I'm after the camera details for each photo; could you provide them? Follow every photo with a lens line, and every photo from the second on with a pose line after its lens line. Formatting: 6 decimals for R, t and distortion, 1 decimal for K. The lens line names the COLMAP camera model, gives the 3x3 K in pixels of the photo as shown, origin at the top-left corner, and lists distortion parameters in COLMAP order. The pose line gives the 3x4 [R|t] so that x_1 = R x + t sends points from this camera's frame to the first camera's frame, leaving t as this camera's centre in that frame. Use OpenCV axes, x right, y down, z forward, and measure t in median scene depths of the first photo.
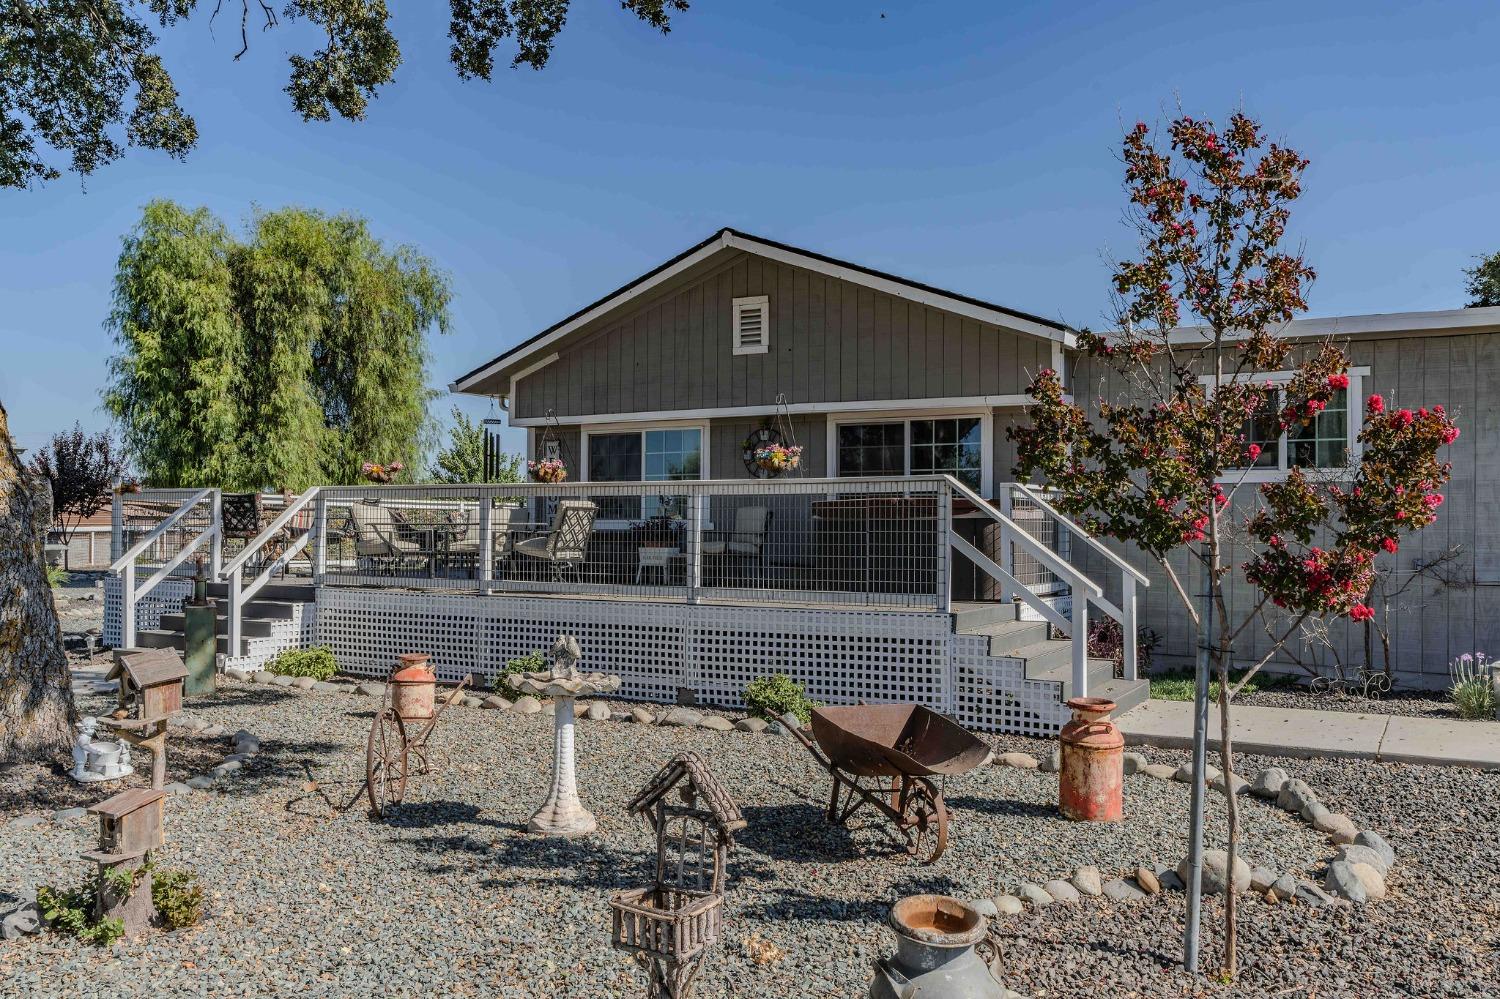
lens RADIAL K [[1187.5, 0, 716.1], [0, 1187.5, 505.1], [0, 0, 1]] dist [0.009913, 0.000525]
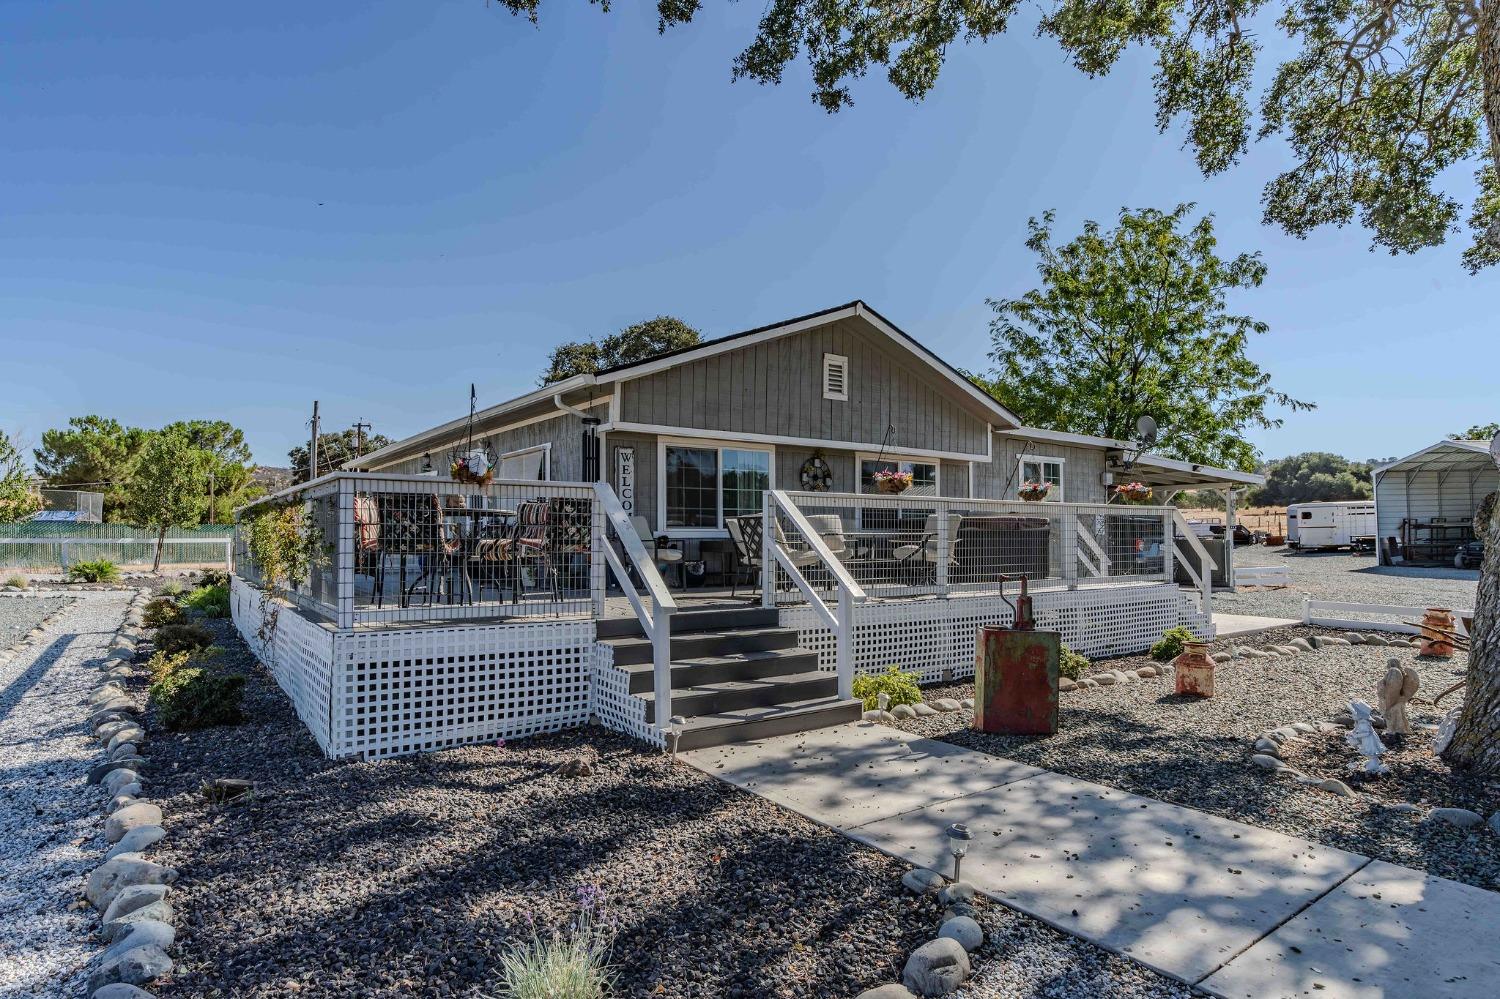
lens RADIAL K [[820.4, 0, 719.5], [0, 820.4, 516.4], [0, 0, 1]] dist [-0.000089, 0.001450]
pose [[0.426550, 0.015694, 0.904328, -0.827164], [-0.016607, 0.999817, -0.009518, 0.009396], [-0.904311, -0.010958, 0.426733, 0.737610]]
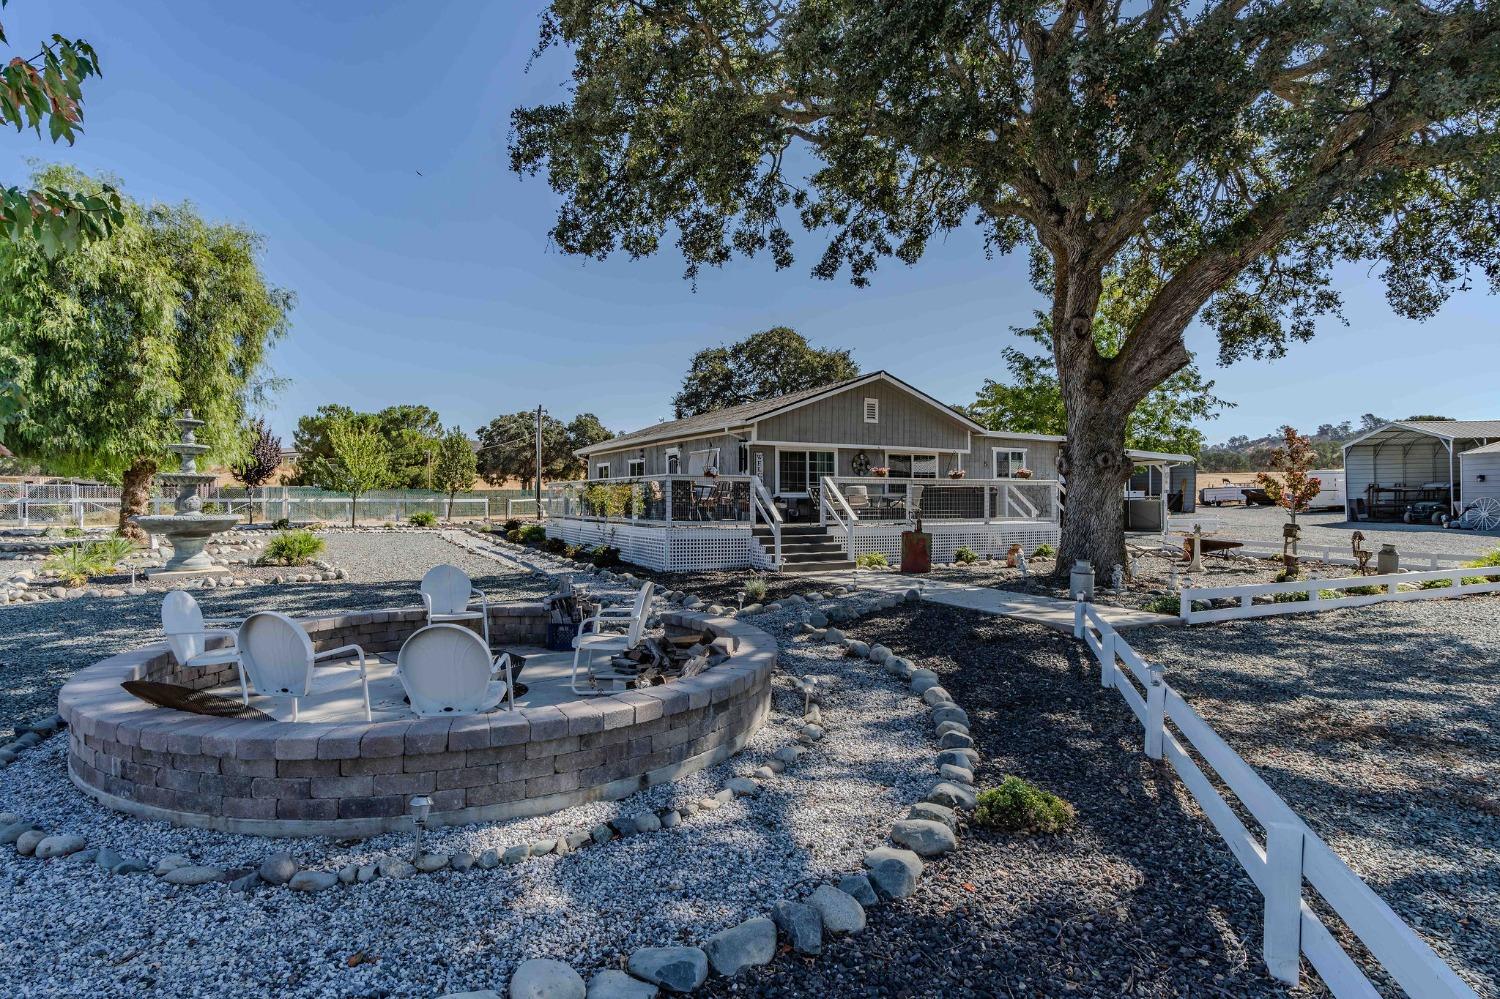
lens RADIAL K [[770.8, 0, 726.3], [0, 770.8, 498.2], [0, 0, 1]] dist [0.000306, -0.000704]
pose [[0.544789, -0.005373, 0.838556, -1.423557], [-0.014832, 0.999761, 0.016042, 0.002741], [-0.838442, -0.021177, 0.544579, 0.404504]]
